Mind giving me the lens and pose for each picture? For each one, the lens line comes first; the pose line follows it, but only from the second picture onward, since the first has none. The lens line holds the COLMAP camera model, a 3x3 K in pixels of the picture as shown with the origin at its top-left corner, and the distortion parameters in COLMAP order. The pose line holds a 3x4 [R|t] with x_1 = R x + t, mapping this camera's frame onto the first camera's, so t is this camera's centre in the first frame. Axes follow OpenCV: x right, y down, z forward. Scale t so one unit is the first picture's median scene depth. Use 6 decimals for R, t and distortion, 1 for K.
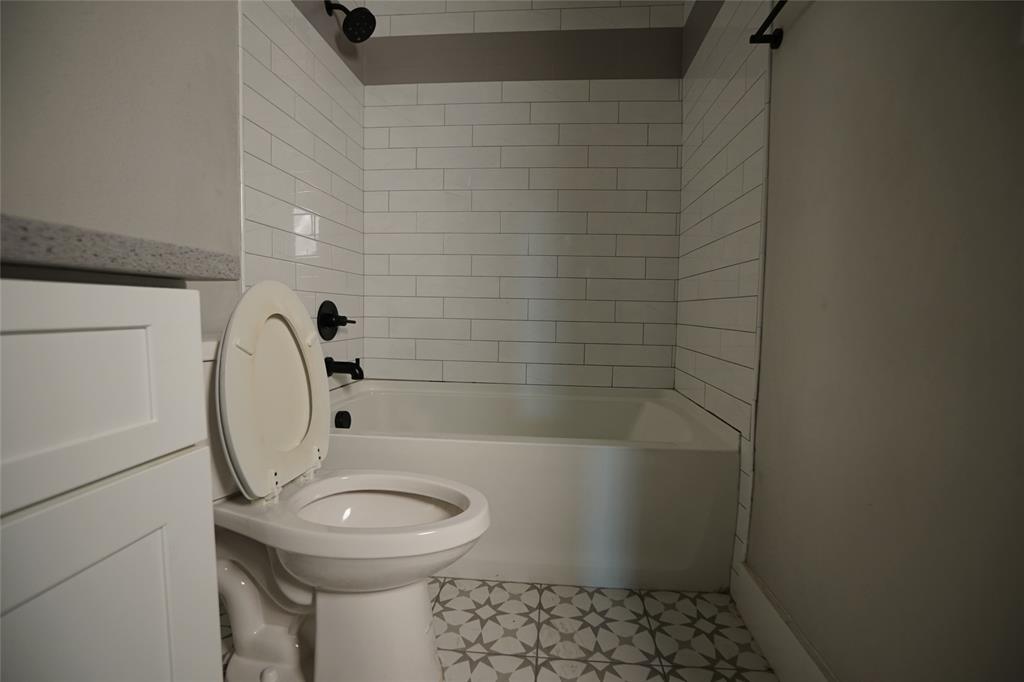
lens RADIAL K [[450.9, 0, 511.8], [0, 450.9, 340.6], [0, 0, 1]] dist [-0.057345, 0.019077]
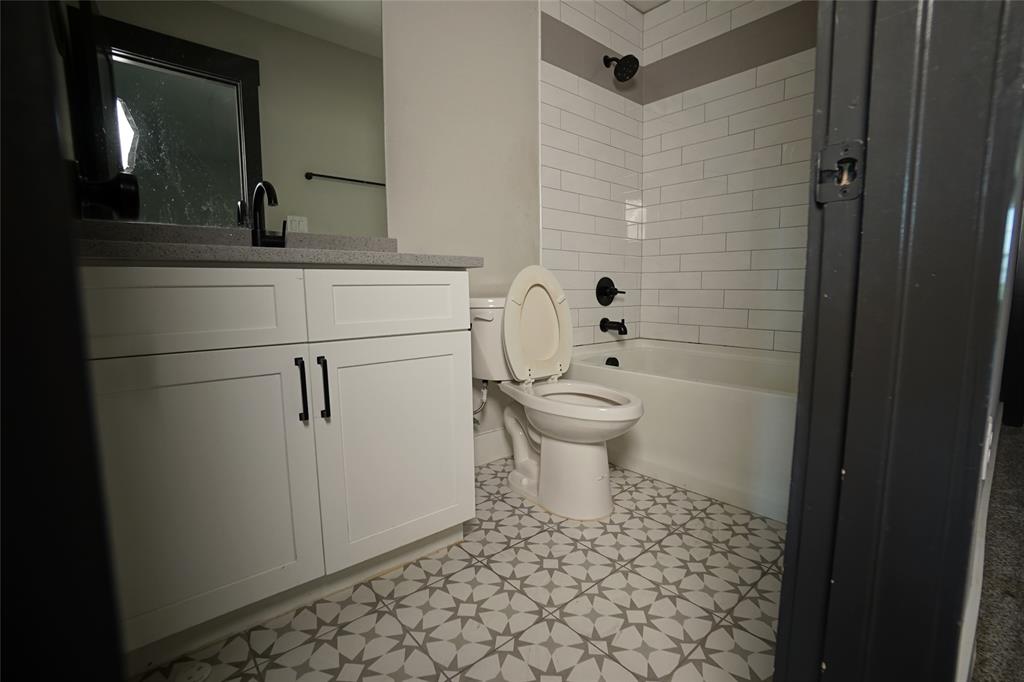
lens RADIAL K [[450.9, 0, 519.4], [0, 450.9, 339.5], [0, 0, 1]] dist [-0.057345, 0.019077]
pose [[0.721360, 0.056740, -0.690232, 0.513410], [-0.027205, 0.998191, 0.053624, 0.050805], [0.692025, -0.019904, 0.721599, -0.274130]]
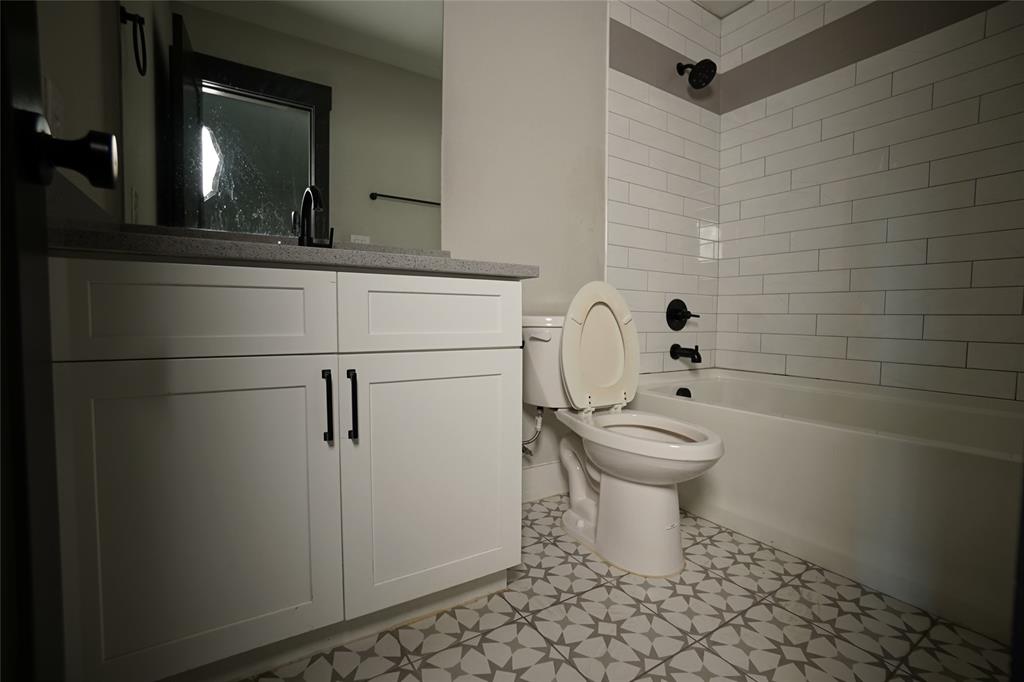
lens RADIAL K [[450.9, 0, 520.1], [0, 450.9, 341.6], [0, 0, 1]] dist [-0.057345, 0.019077]
pose [[0.617202, 0.031477, -0.786175, 0.435282], [-0.051702, 0.998662, -0.000605, 0.075439], [0.785104, 0.041021, 0.618004, -0.176417]]
